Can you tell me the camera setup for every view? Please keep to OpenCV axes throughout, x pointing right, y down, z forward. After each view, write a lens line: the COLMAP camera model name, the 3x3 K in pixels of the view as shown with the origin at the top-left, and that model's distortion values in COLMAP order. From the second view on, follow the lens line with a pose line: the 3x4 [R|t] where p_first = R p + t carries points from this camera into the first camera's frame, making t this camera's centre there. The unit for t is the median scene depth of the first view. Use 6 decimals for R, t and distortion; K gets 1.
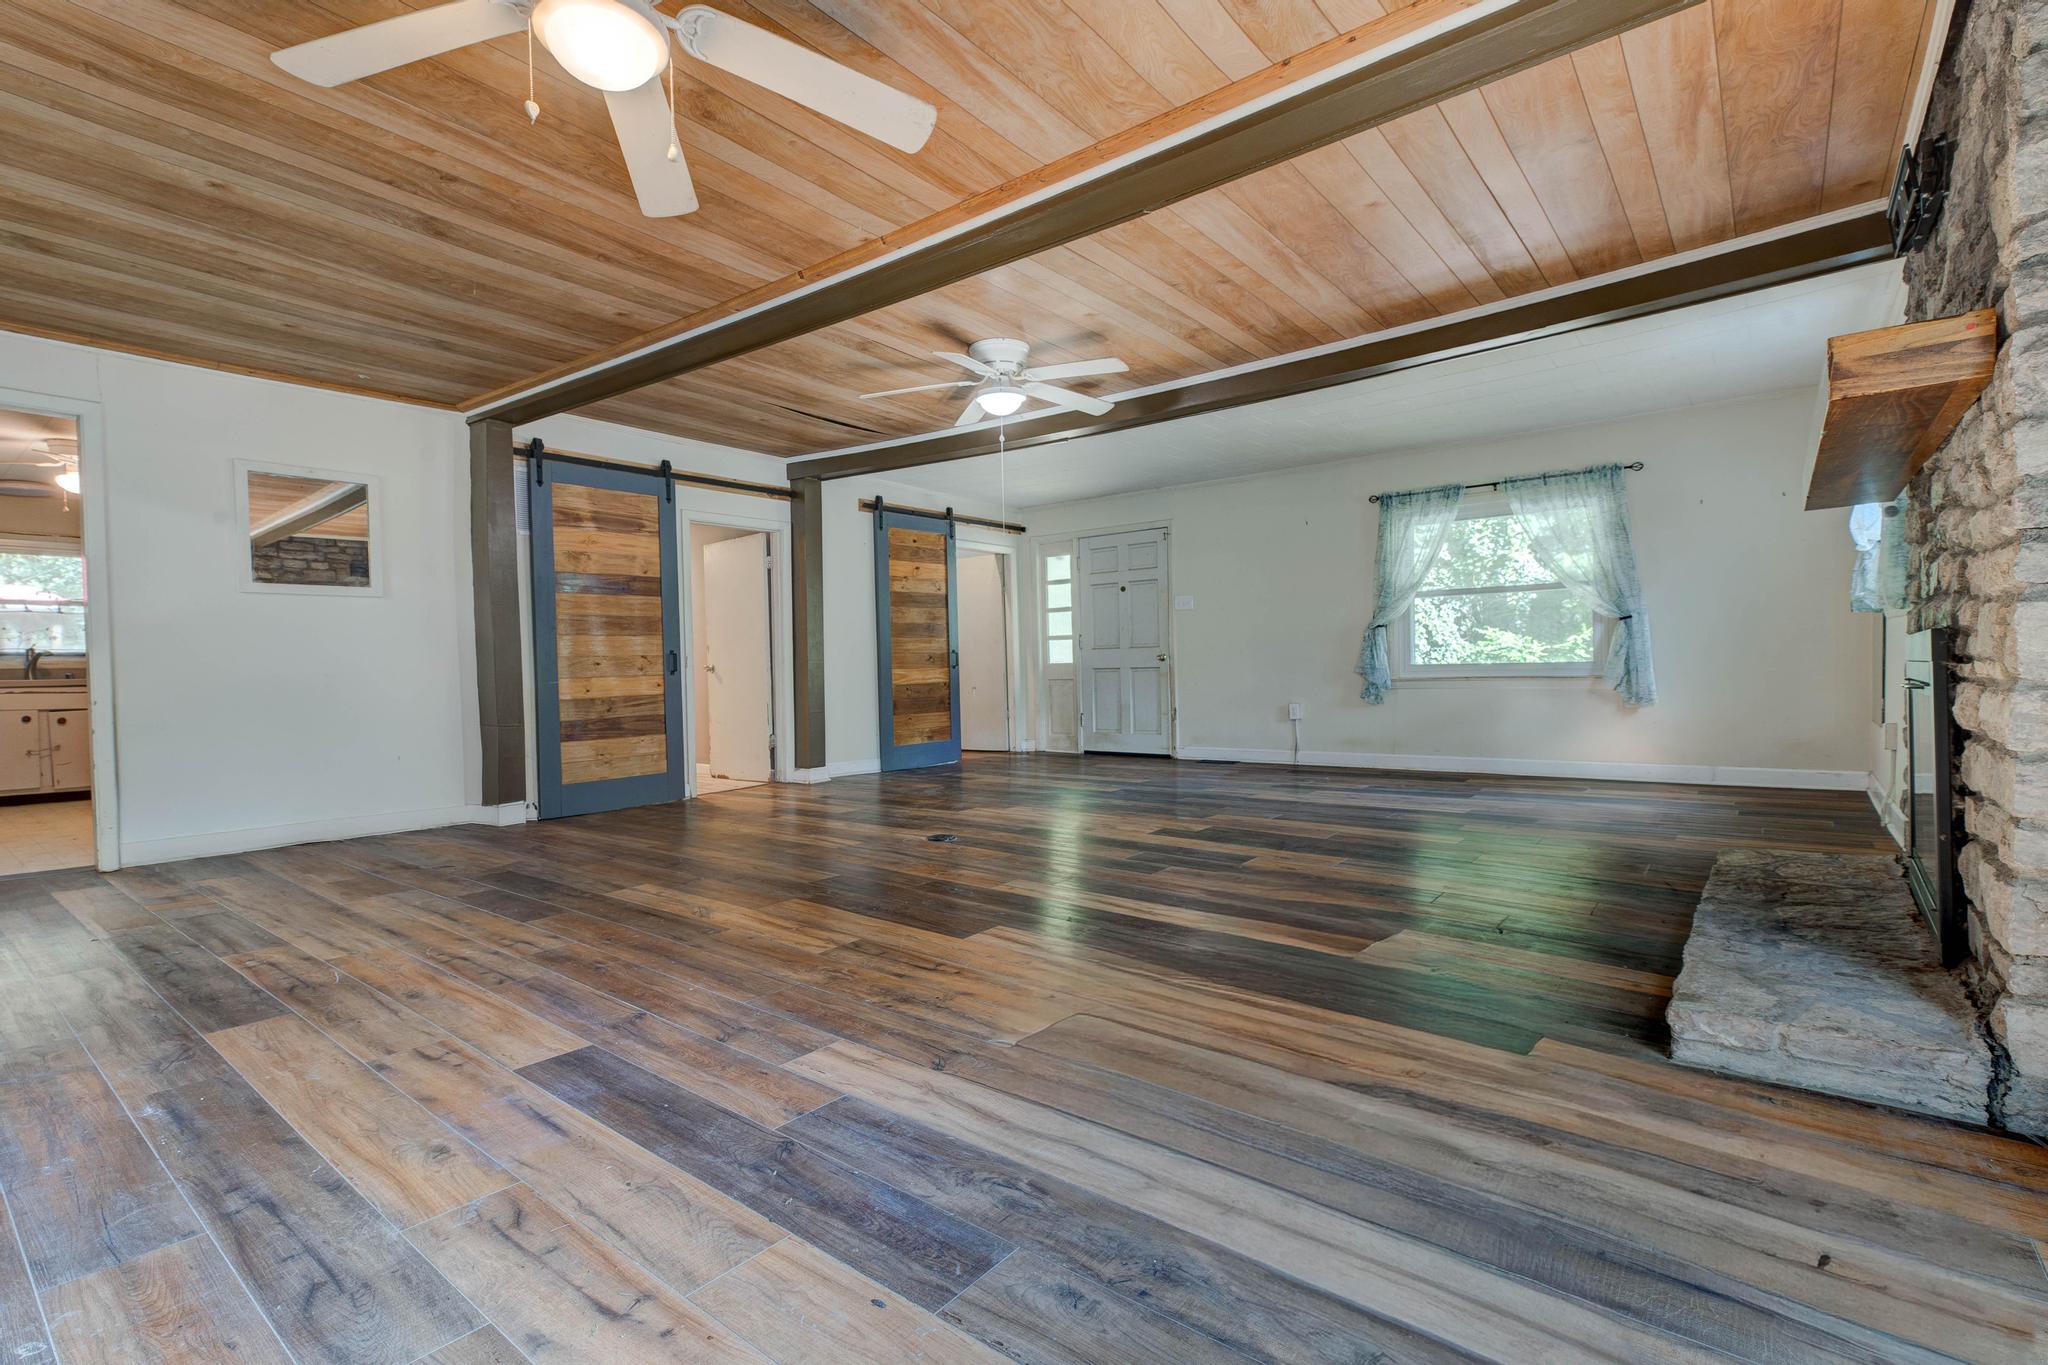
lens RADIAL K [[924.8, 0, 1023.0], [0, 924.8, 683.7], [0, 0, 1]] dist [0.003078, 0.000705]
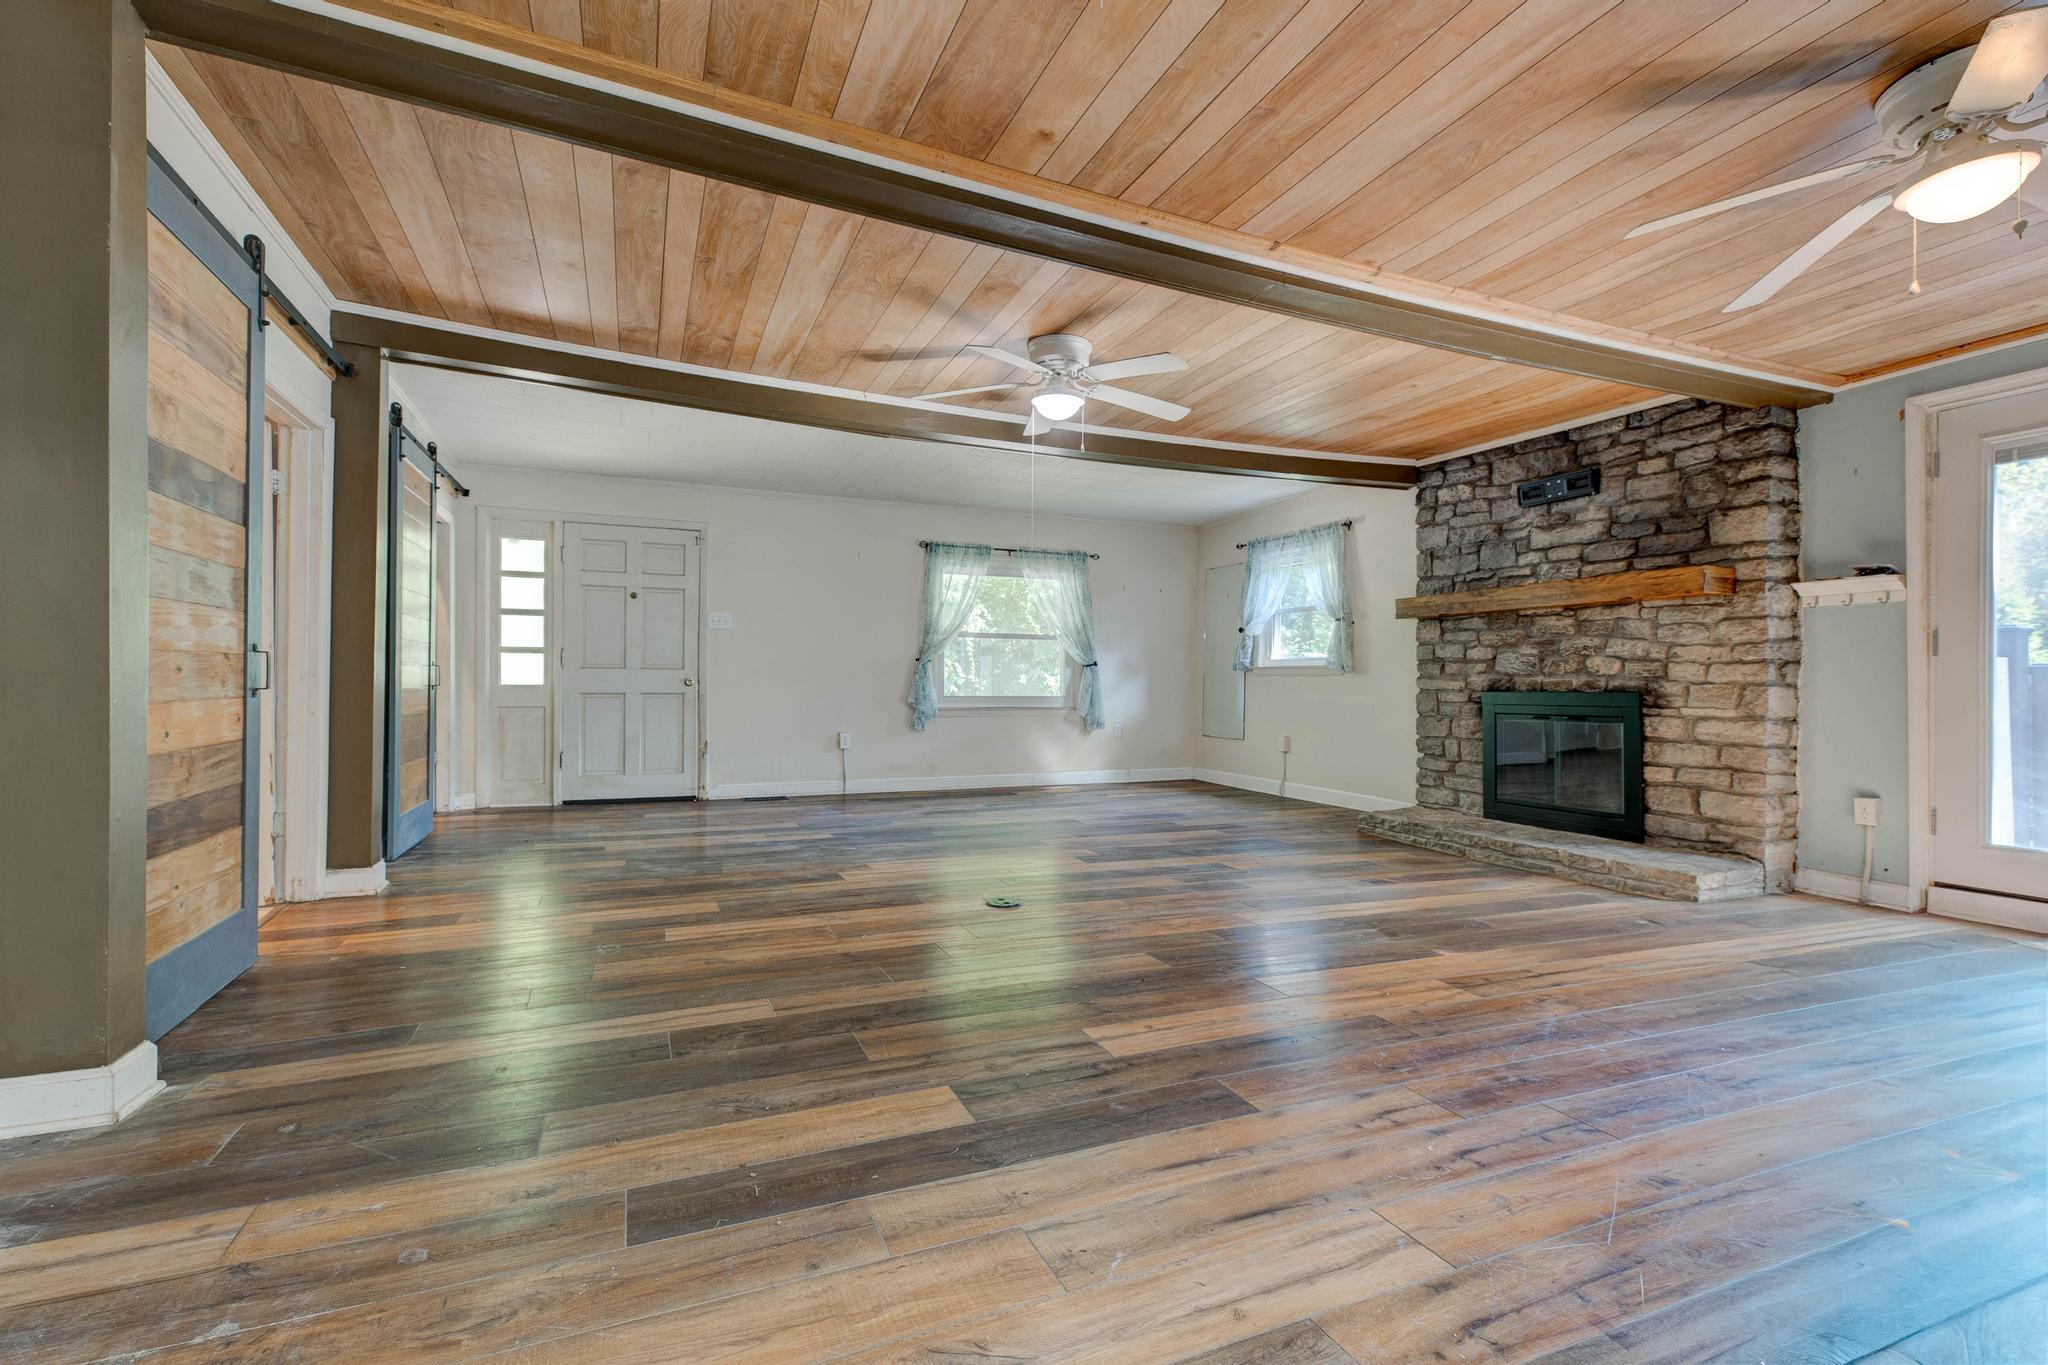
lens RADIAL K [[924.8, 0, 1019.9], [0, 924.8, 682.4], [0, 0, 1]] dist [0.003078, 0.000705]
pose [[0.483636, 0.027967, 0.874822, -0.554227], [-0.002908, 0.999535, -0.030346, -0.003443], [-0.875264, 0.012133, 0.483493, 0.400133]]
